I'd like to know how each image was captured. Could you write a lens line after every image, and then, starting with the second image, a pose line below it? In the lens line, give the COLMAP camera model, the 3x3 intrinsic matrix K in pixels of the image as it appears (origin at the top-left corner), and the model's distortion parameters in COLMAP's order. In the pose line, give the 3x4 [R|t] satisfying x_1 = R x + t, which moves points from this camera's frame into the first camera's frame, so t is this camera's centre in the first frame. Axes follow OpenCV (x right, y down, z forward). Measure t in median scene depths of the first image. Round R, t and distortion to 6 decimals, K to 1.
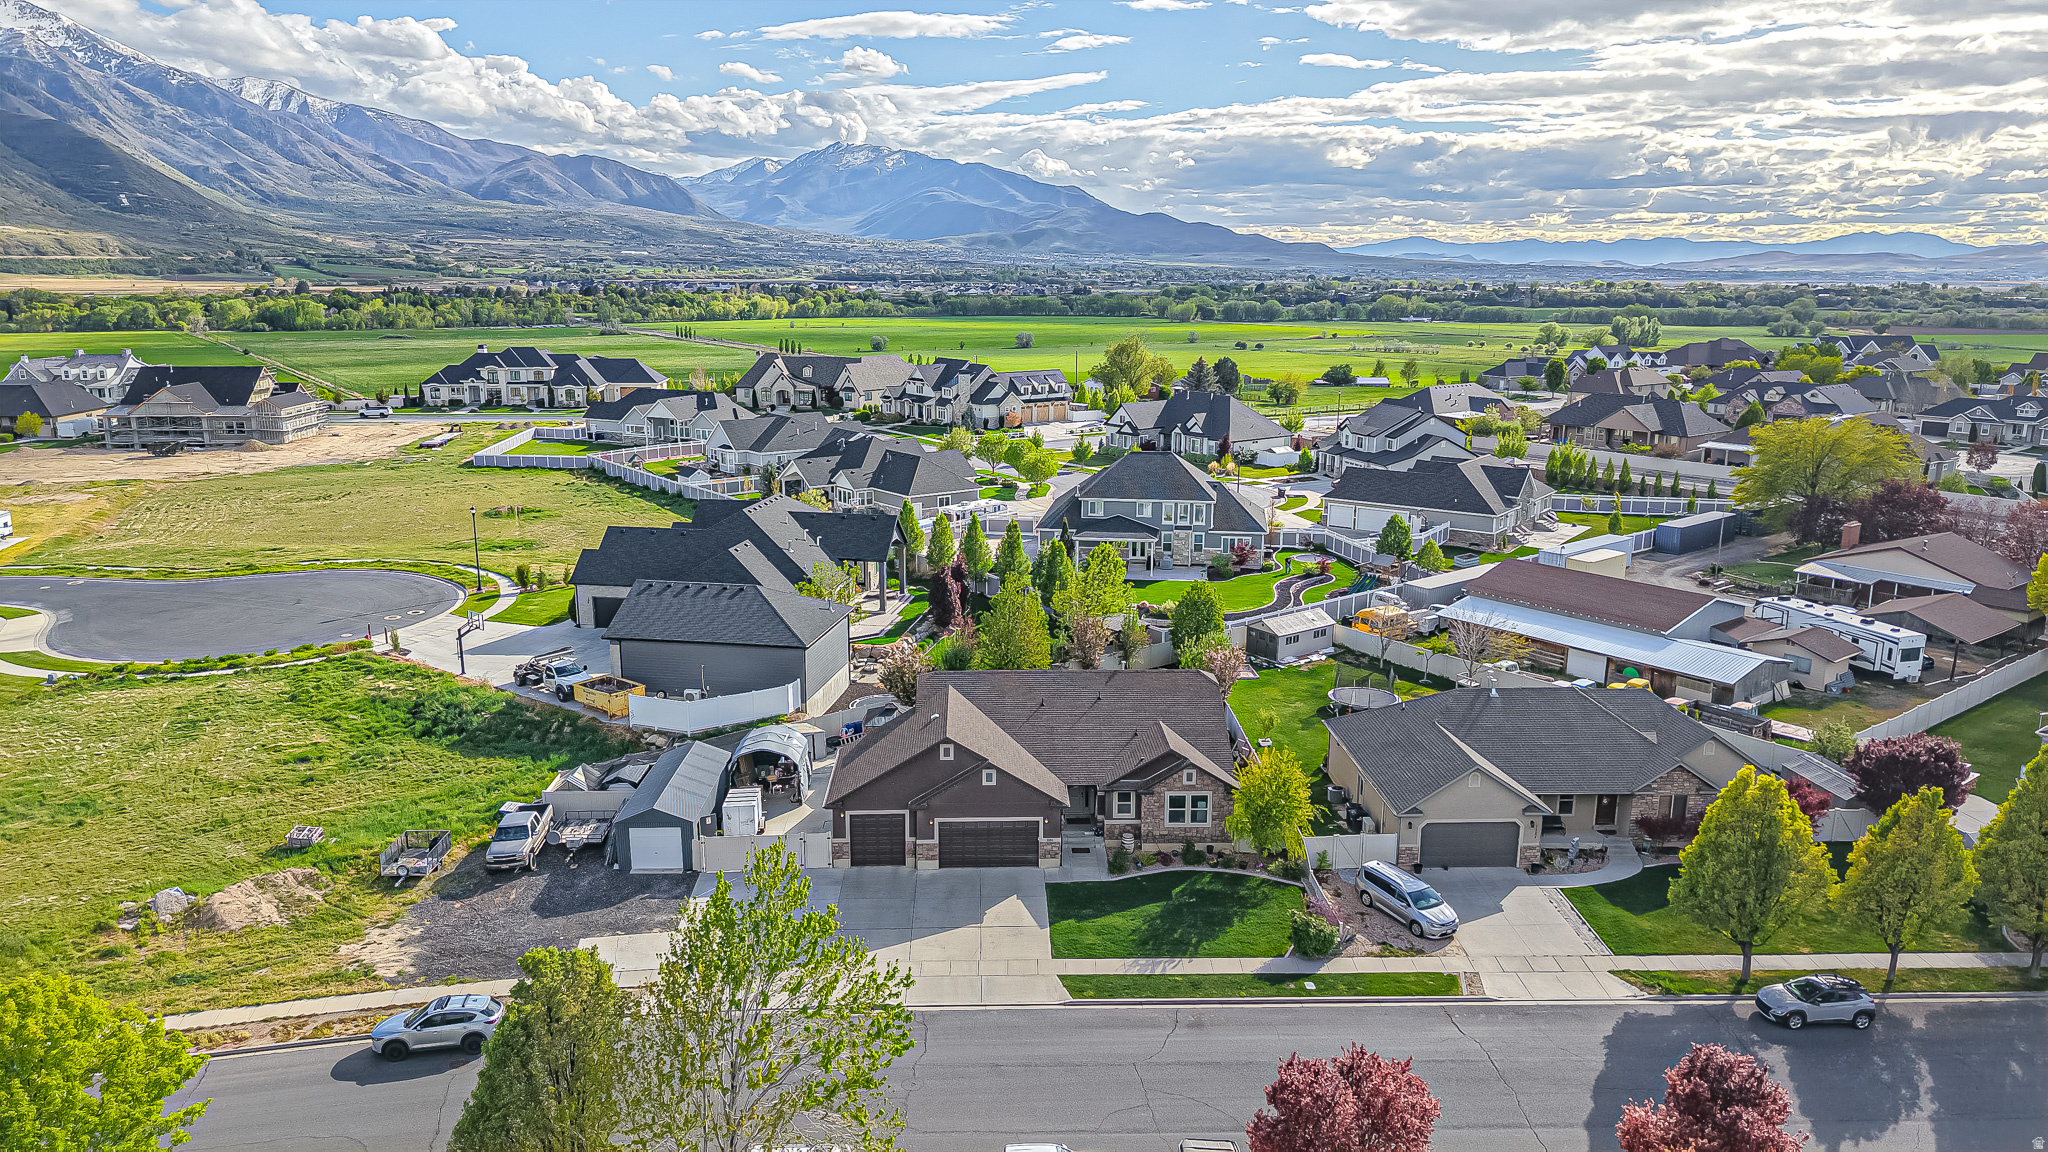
lens RADIAL K [[1369.3, 0, 1024.9], [0, 1369.3, 559.0], [0, 0, 1]] dist [0.032681, -0.035451]
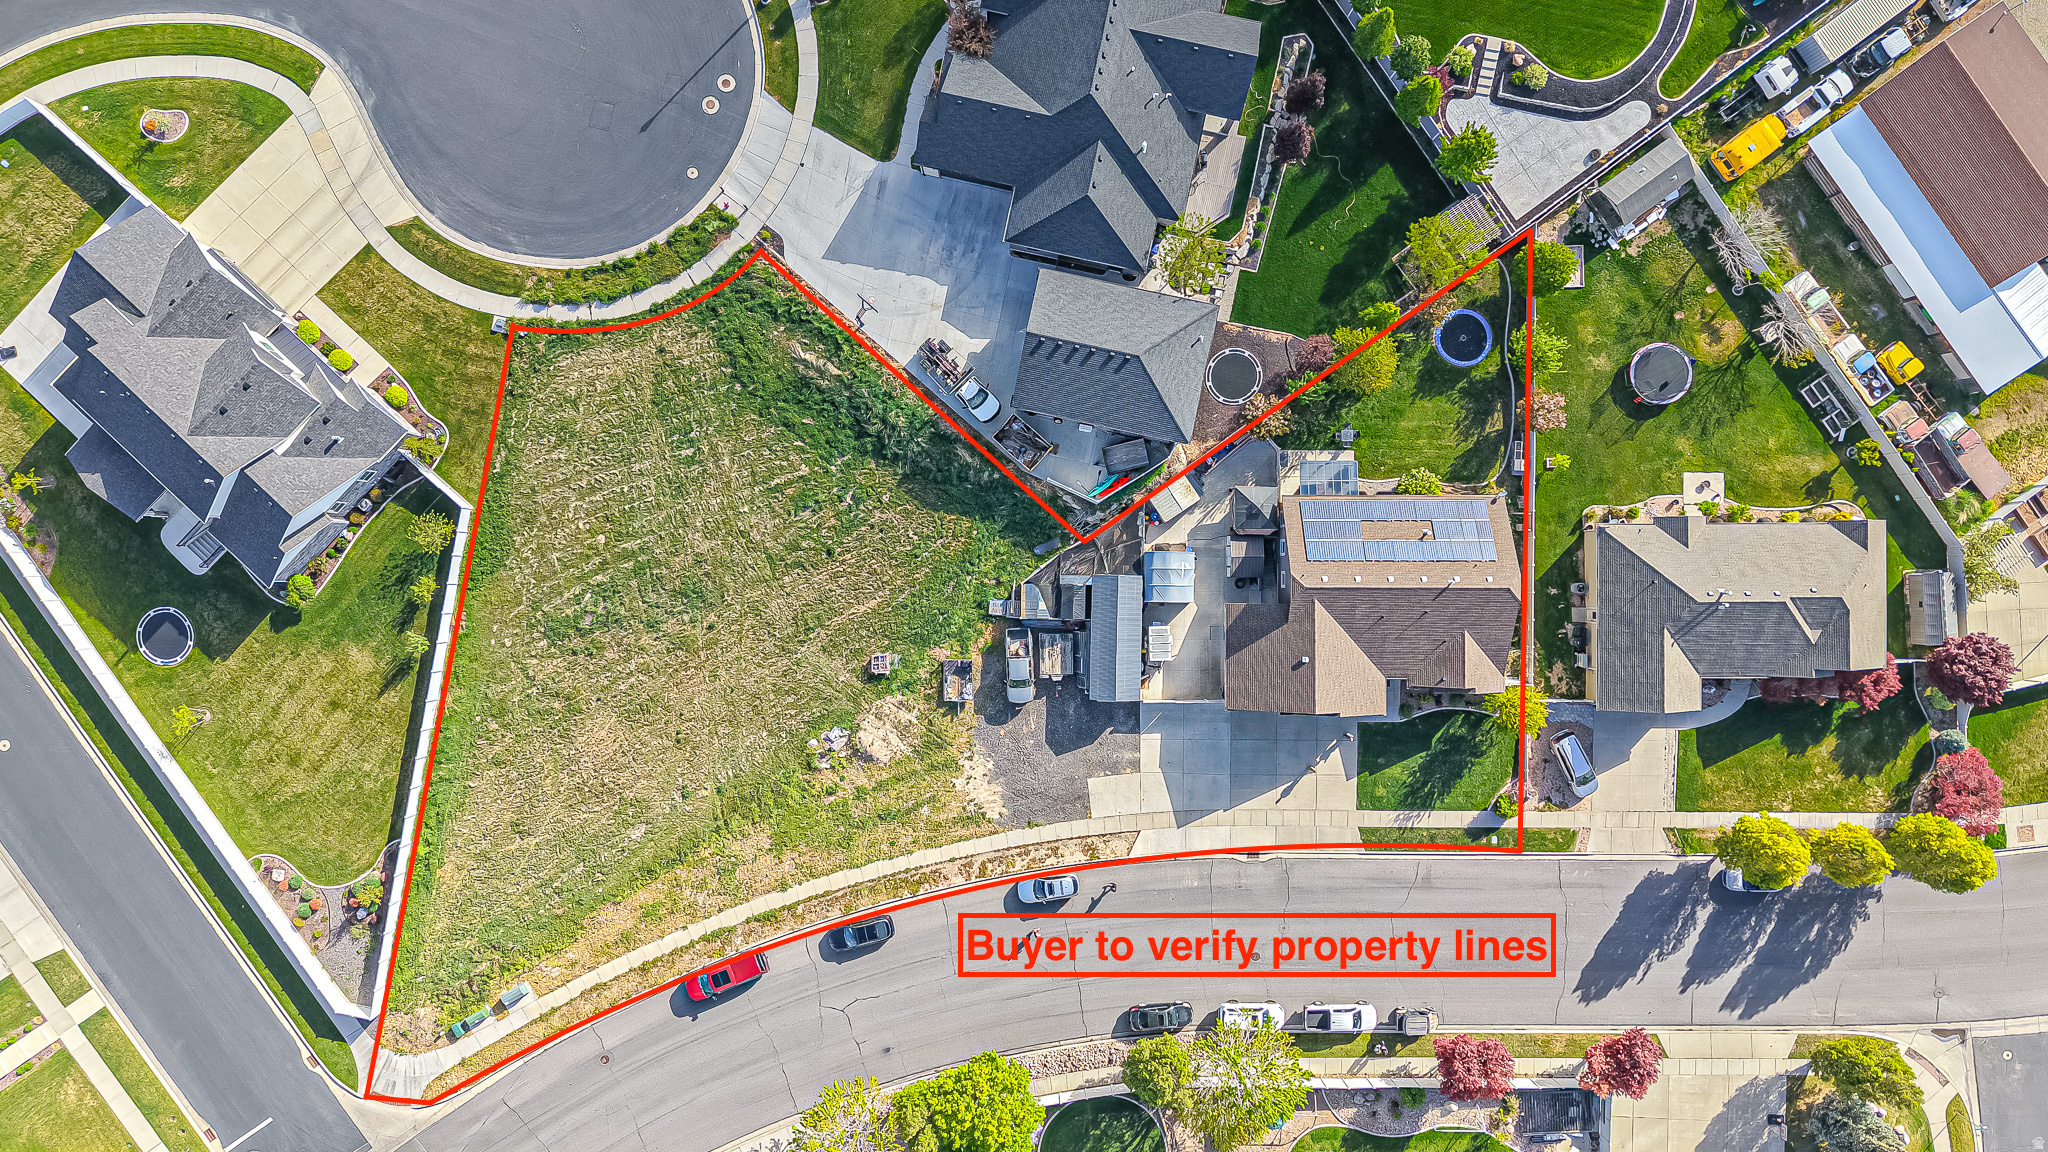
lens RADIAL K [[1369.3, 0, 1034.0], [0, 1369.3, 585.4], [0, 0, 1]] dist [0.032681, -0.035451]
pose [[0.999272, 0.034989, 0.015227, -0.353575], [-0.021707, 0.193028, 0.980953, -1.219675], [0.031383, -0.980569, 0.193647, 0.749254]]
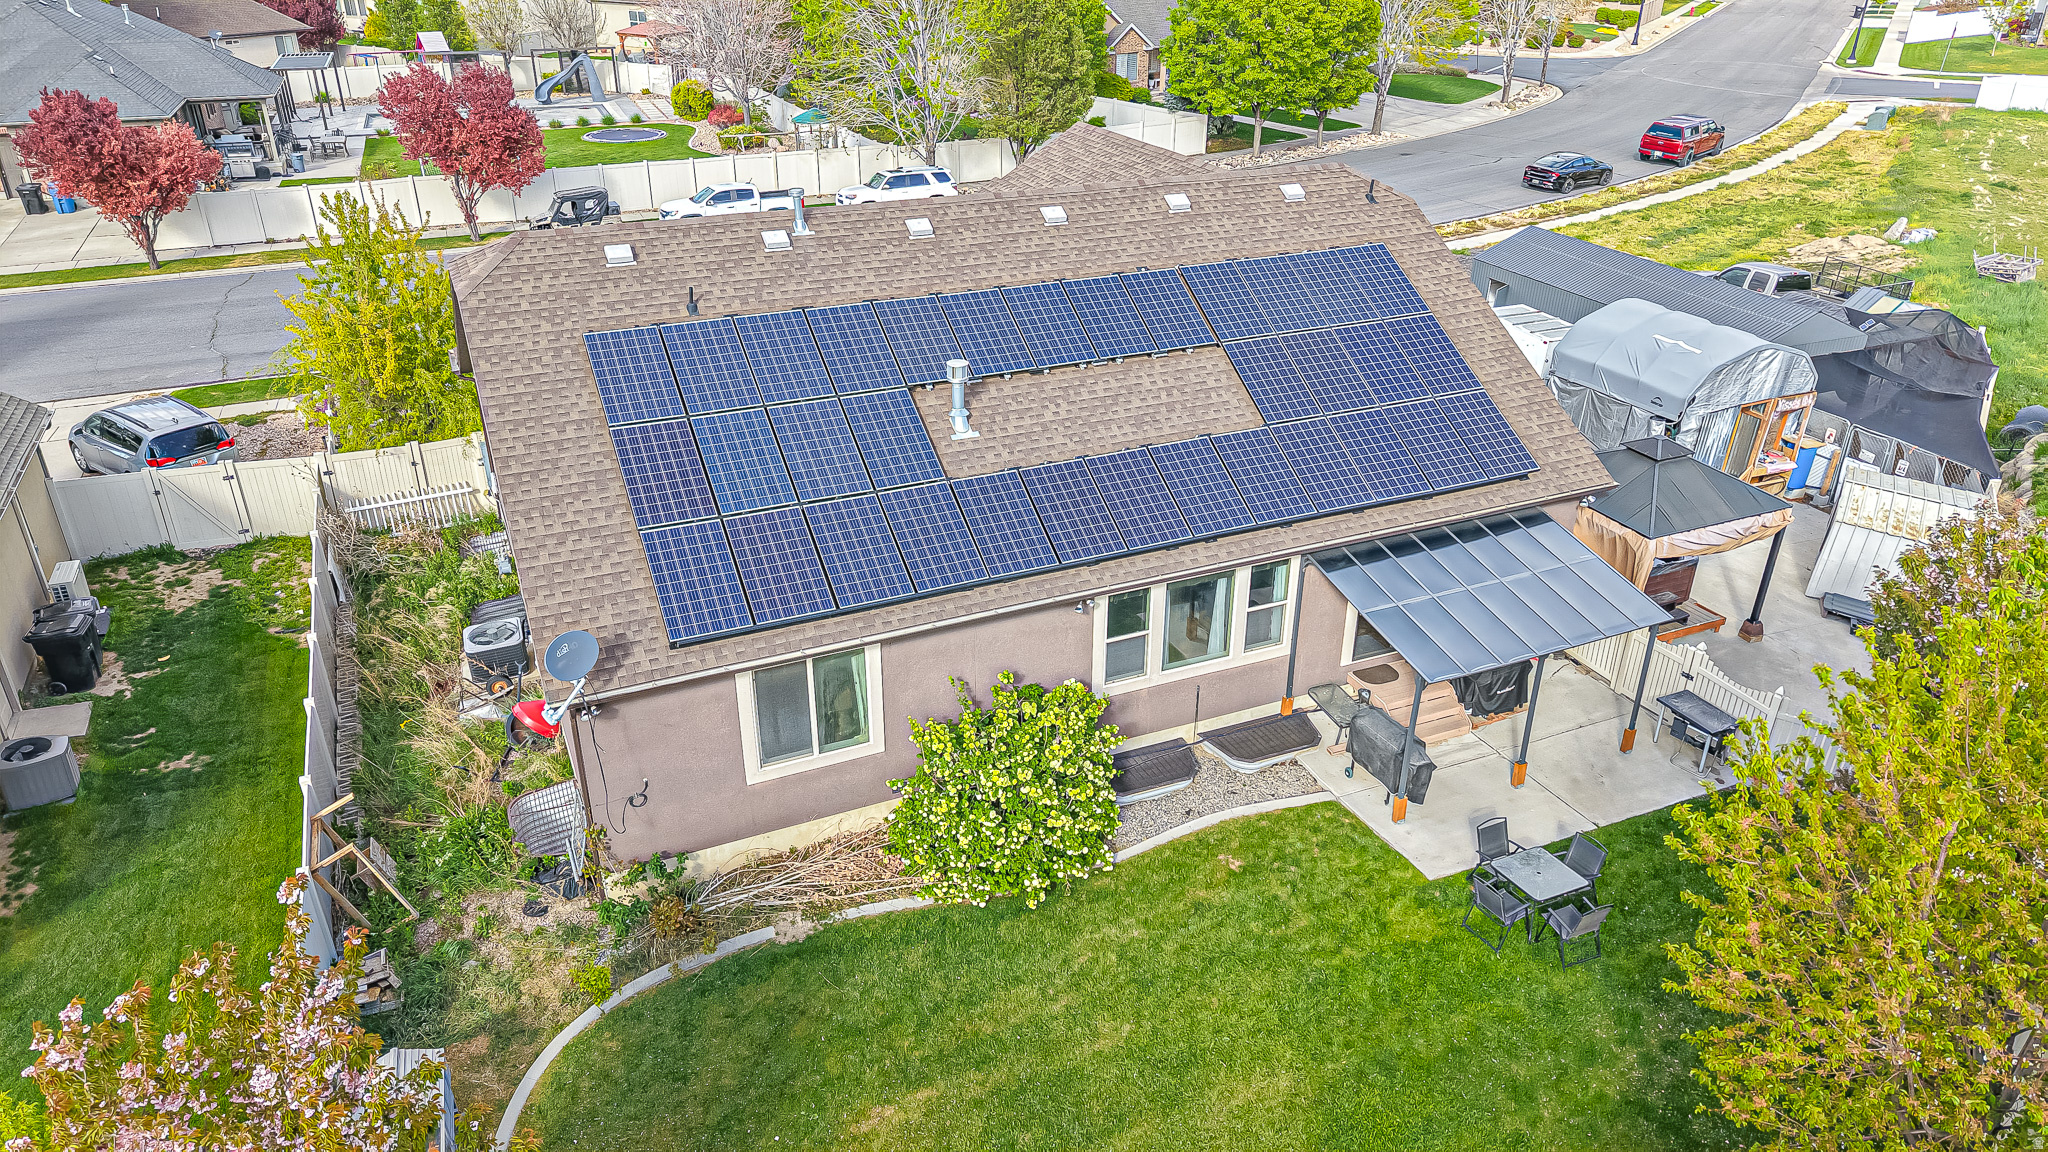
lens RADIAL K [[1369.3, 0, 1015.8], [0, 1369.3, 564.2], [0, 0, 1]] dist [0.032681, -0.035451]
pose [[-0.928277, 0.159717, -0.335845, 0.141669], [-0.082806, 0.791639, 0.605352, -0.036416], [0.362553, 0.589745, -0.721635, 1.296397]]
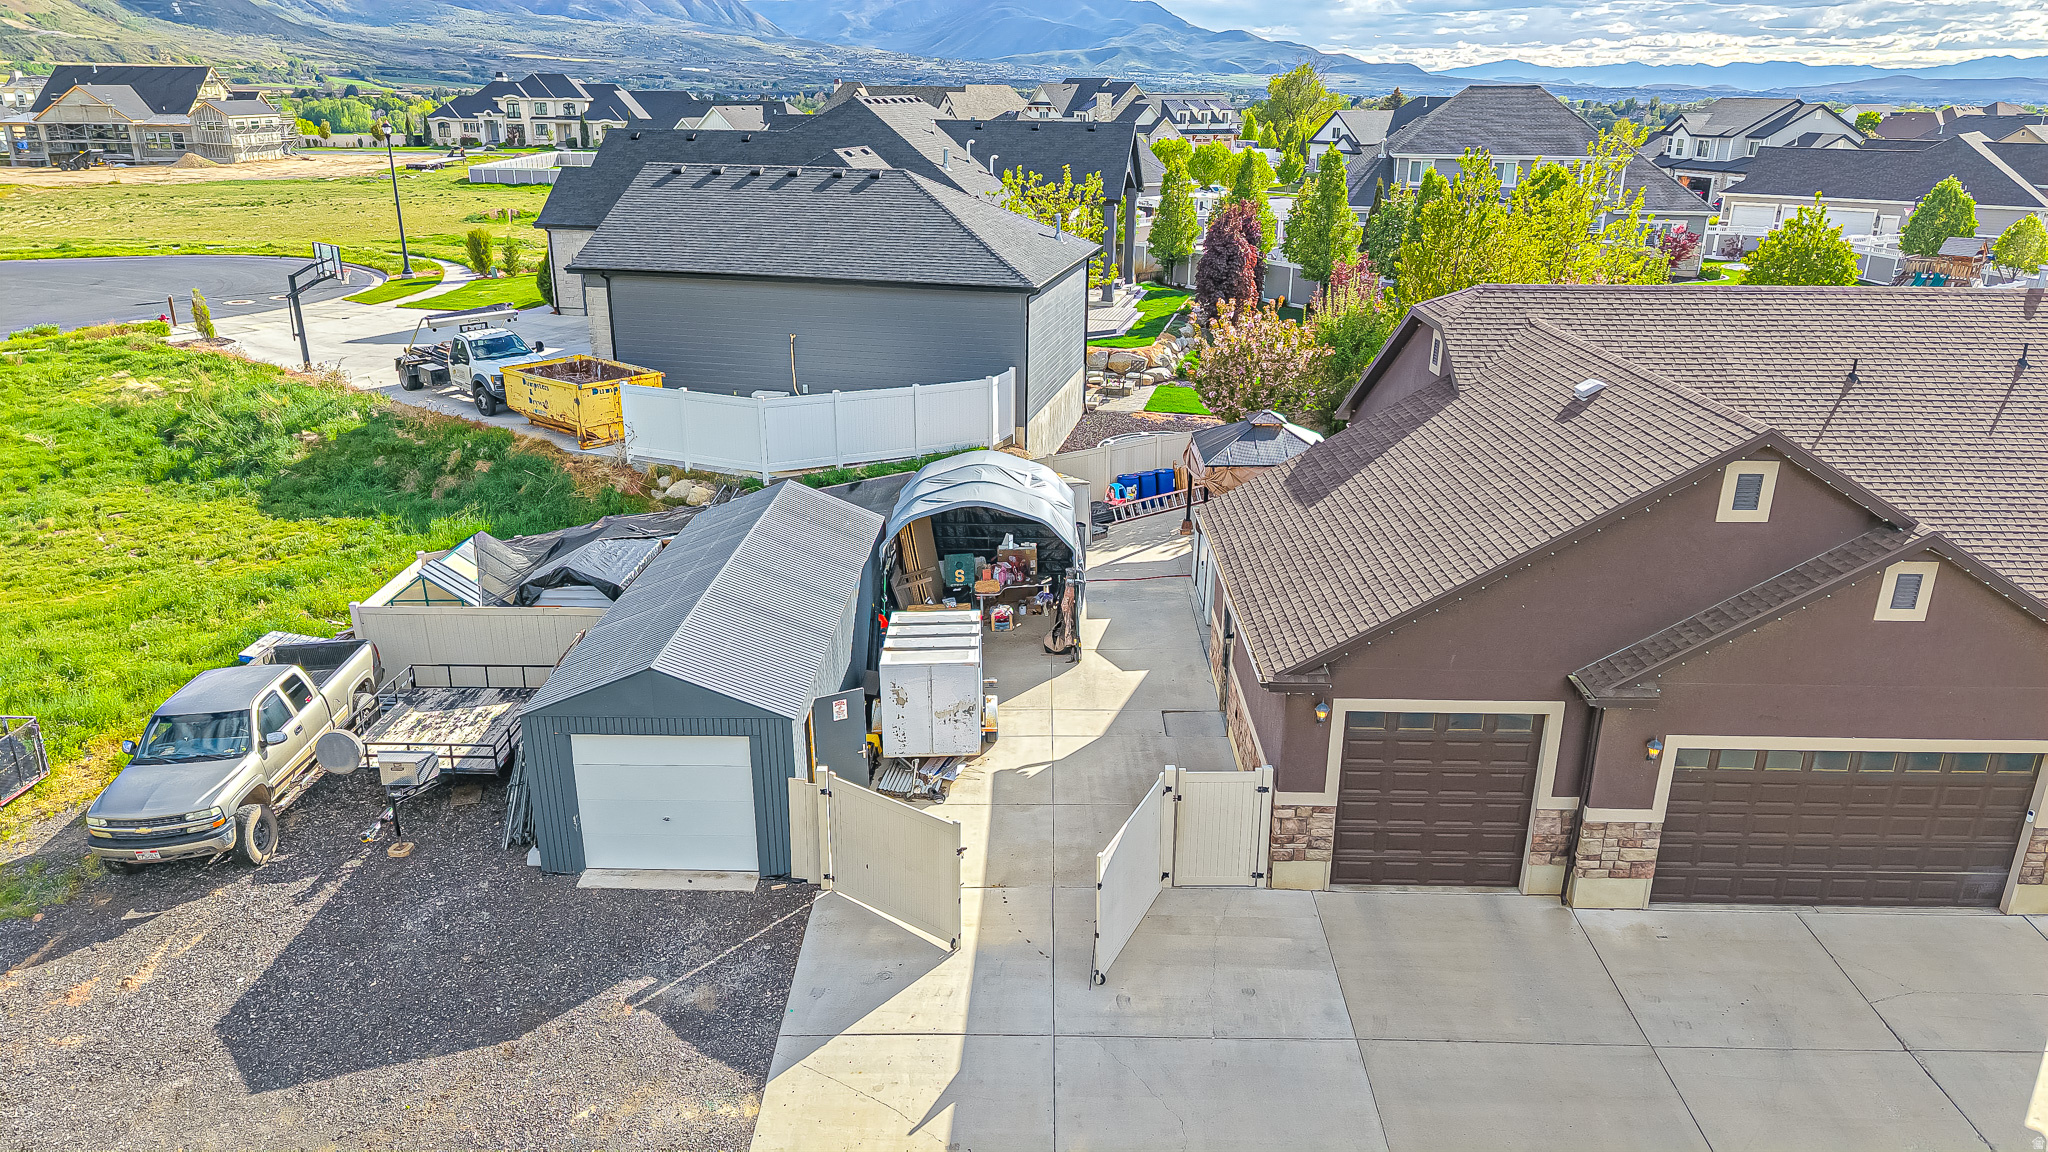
lens RADIAL K [[1369.3, 0, 1024.7], [0, 1369.3, 574.0], [0, 0, 1]] dist [0.032681, -0.035451]
pose [[0.998785, 0.020334, -0.044897, -0.164565], [-0.014381, 0.991522, 0.129142, 0.112573], [0.047142, -0.128339, 0.990609, 0.659077]]
